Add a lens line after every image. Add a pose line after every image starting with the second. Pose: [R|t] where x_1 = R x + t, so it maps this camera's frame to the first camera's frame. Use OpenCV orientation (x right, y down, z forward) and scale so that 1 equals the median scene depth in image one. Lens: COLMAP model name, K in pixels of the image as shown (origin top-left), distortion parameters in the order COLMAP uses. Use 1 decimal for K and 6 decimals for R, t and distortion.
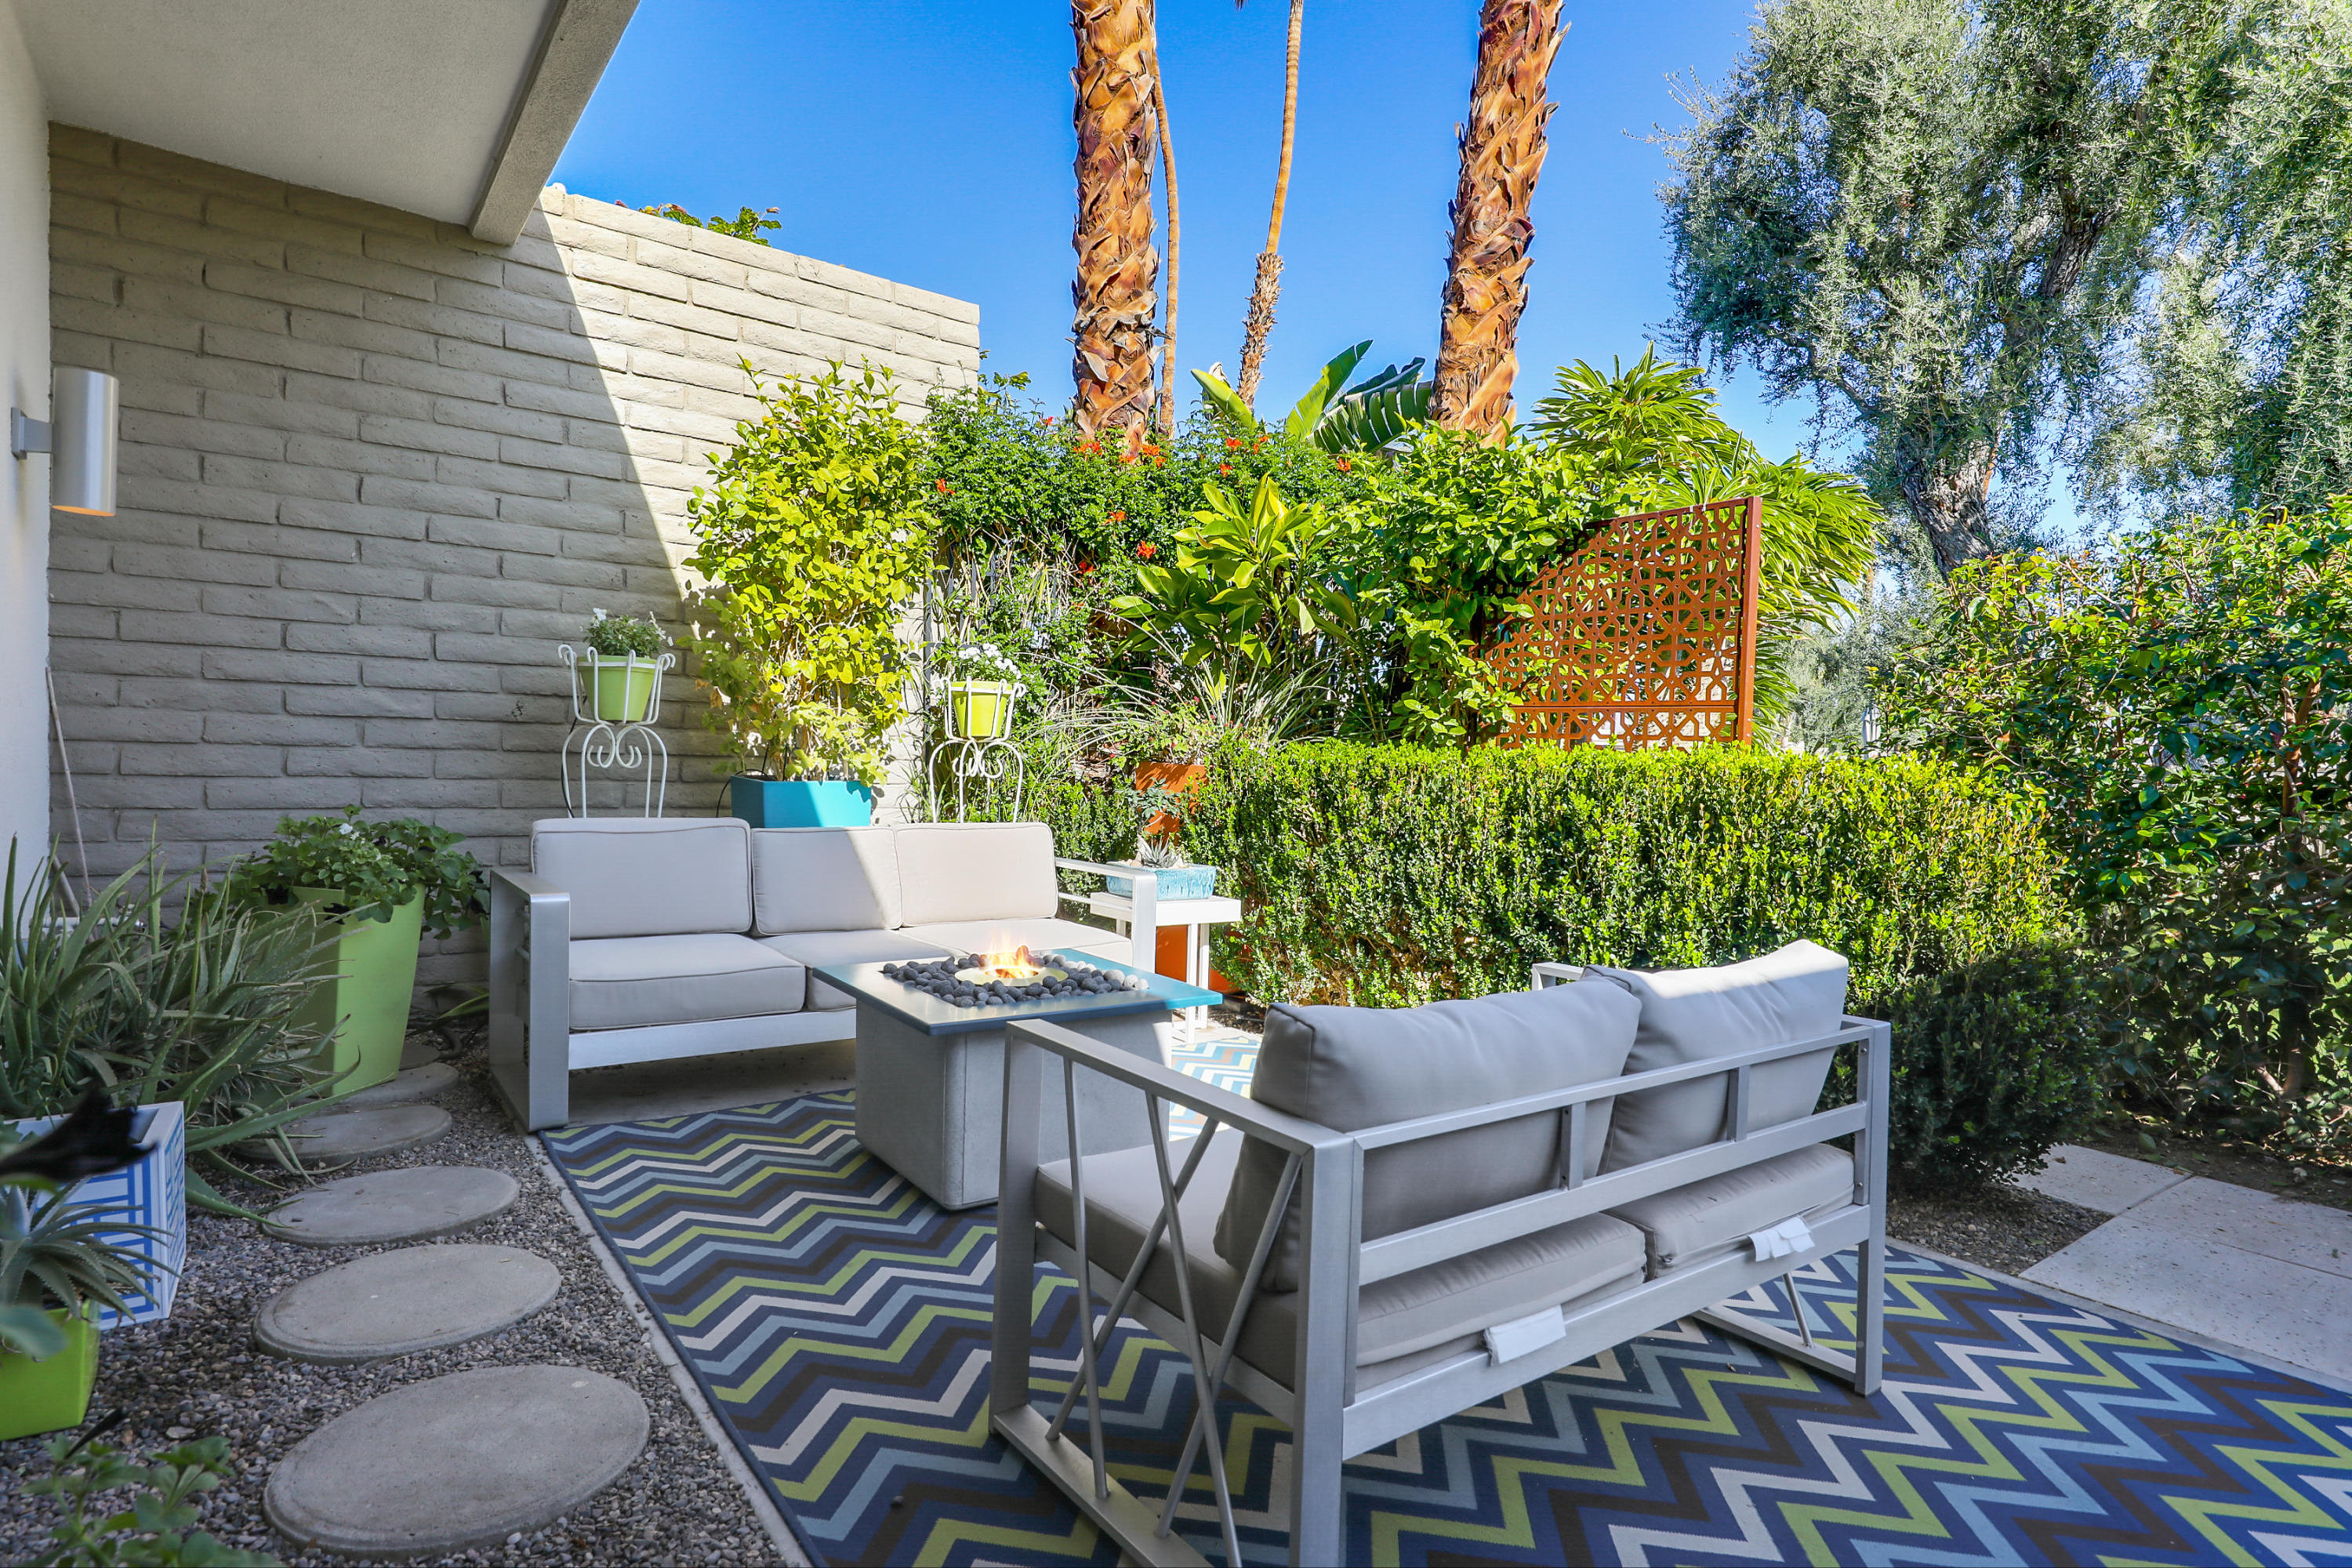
lens RADIAL K [[1219.8, 0, 1176.0], [0, 1219.8, 784.0], [0, 0, 1]] dist [0.027131, -0.000505]
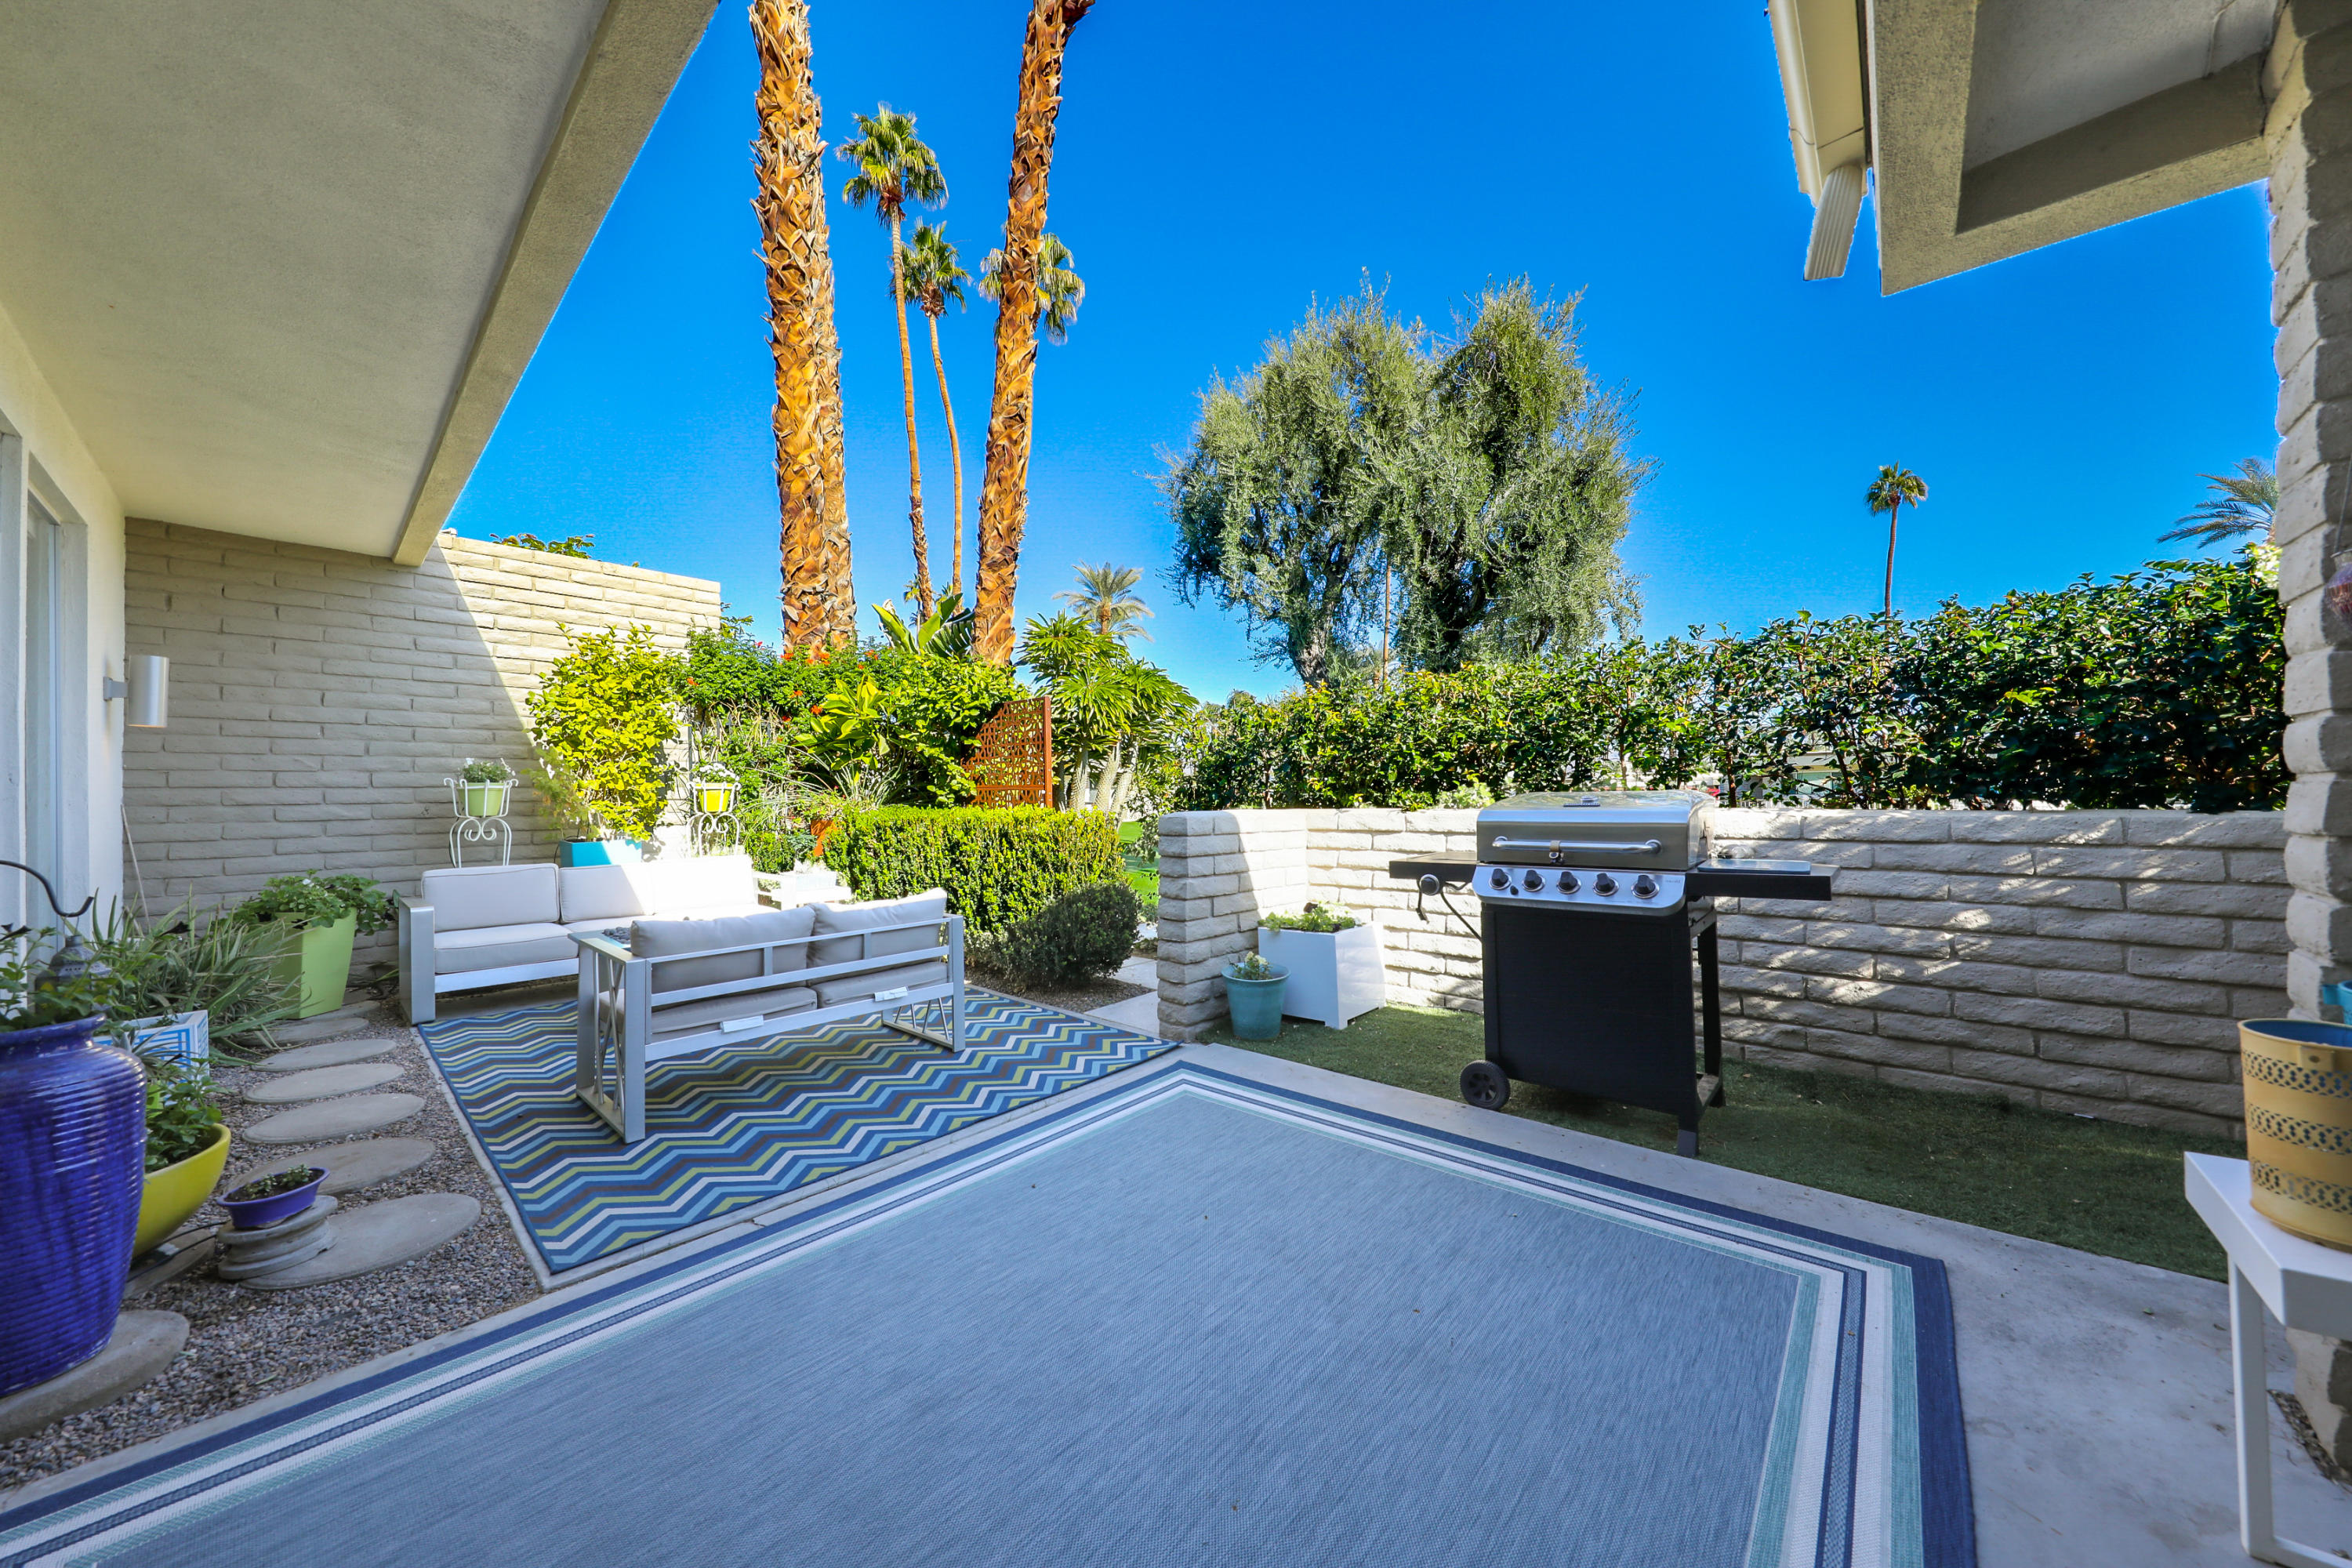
lens RADIAL K [[784.3, 0, 1176.0], [0, 784.3, 784.0], [0, 0, 1]] dist [0.000206, -0.000039]
pose [[0.977747, -0.039244, 0.206085, 0.345996], [0.046481, 0.998457, -0.030393, -0.013420], [-0.204574, 0.039295, 0.978062, -0.412304]]
